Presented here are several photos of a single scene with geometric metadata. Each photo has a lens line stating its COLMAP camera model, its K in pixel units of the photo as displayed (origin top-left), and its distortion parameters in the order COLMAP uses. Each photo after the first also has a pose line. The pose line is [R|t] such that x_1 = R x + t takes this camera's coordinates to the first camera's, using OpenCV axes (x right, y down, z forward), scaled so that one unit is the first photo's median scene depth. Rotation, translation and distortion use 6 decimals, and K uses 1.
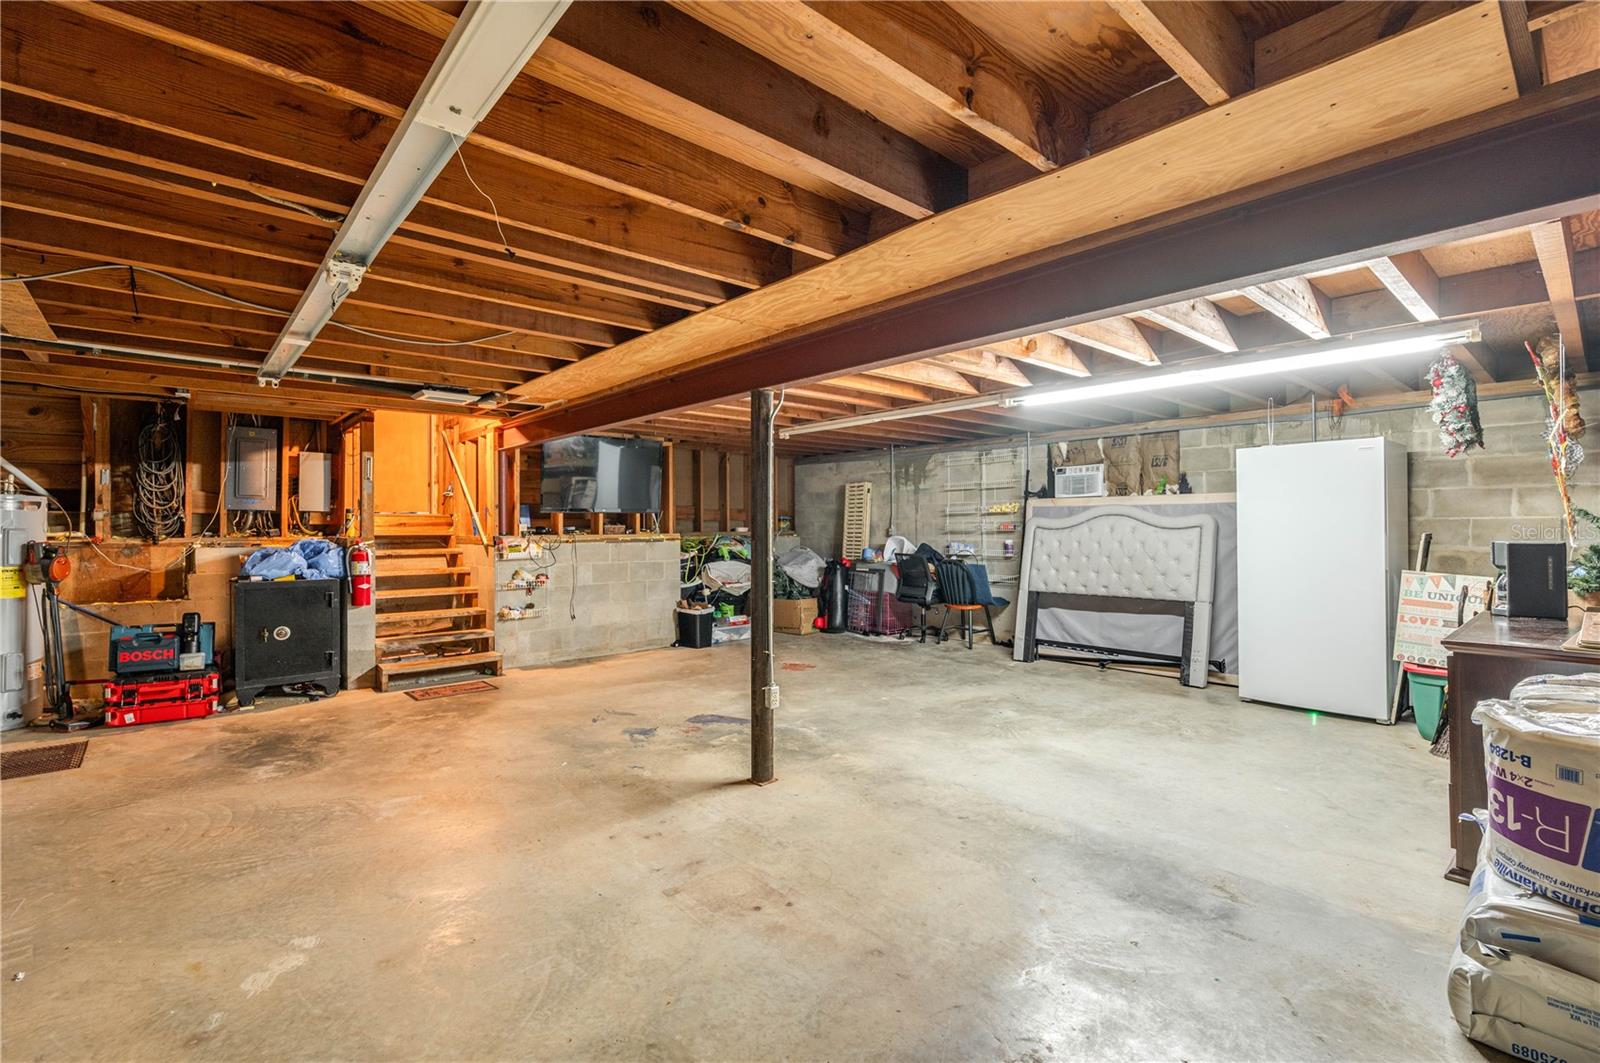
lens RADIAL K [[713.6, 0, 801.4], [0, 713.6, 531.3], [0, 0, 1]] dist [-0.000702, -0.000308]
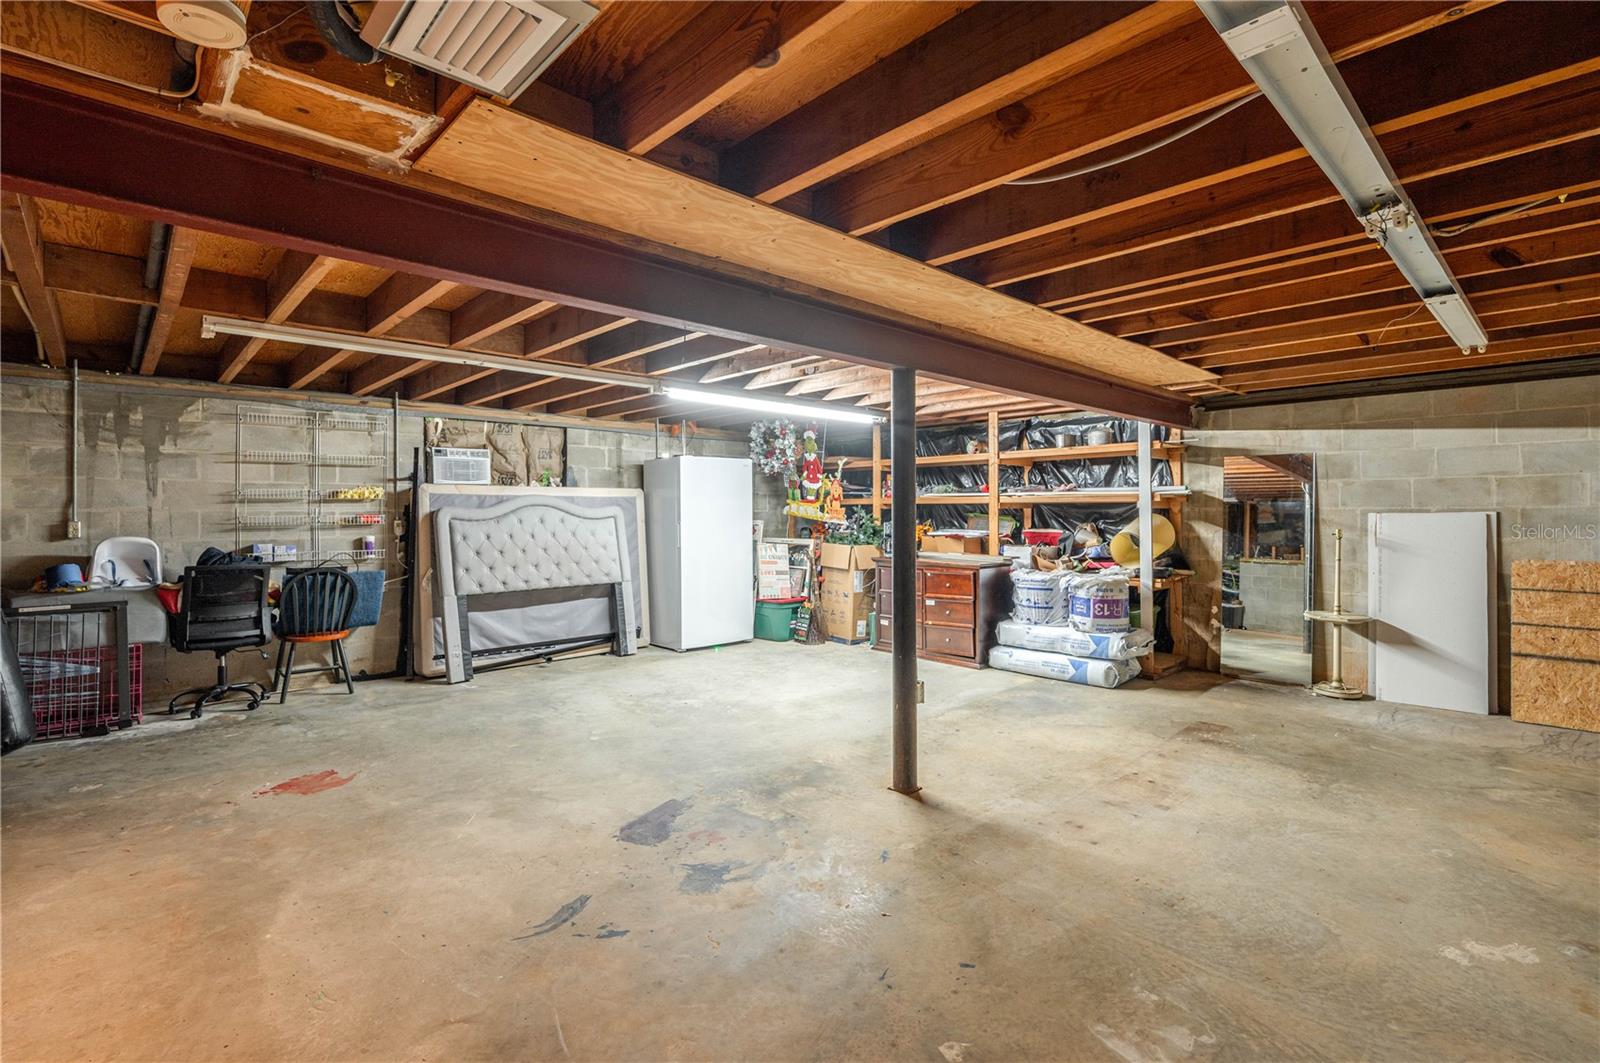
lens RADIAL K [[738.4, 0, 803.7], [0, 738.4, 516.3], [0, 0, 1]] dist [0.002602, -0.000099]
pose [[-0.033767, 0.000126, 0.999430, -0.889301], [0.012506, 0.999922, 0.000296, -0.005533], [-0.999351, 0.012509, -0.033766, 1.021360]]
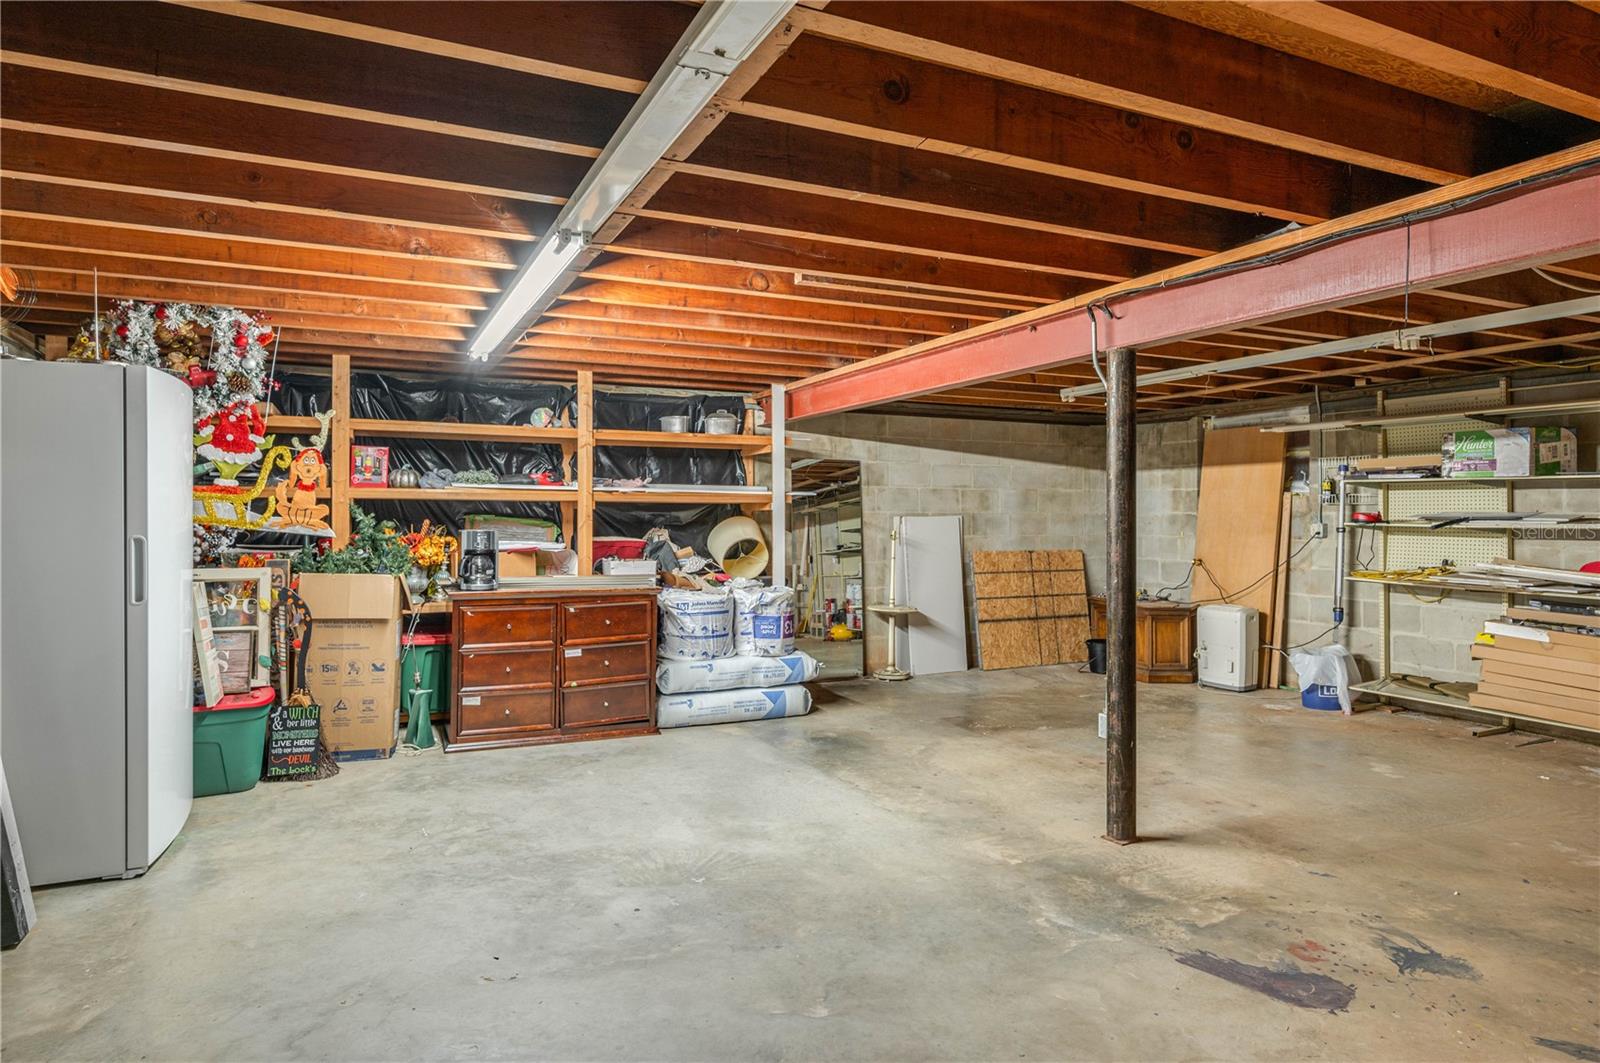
lens RADIAL K [[944.5, 0, 803.6], [0, 944.5, 527.8], [0, 0, 1]] dist [0.002234, -0.001188]
pose [[-0.960005, -0.003598, 0.279961, -0.007204], [0.003115, 0.999718, 0.023531, -0.020798], [-0.279967, 0.023462, -0.959723, 1.852137]]
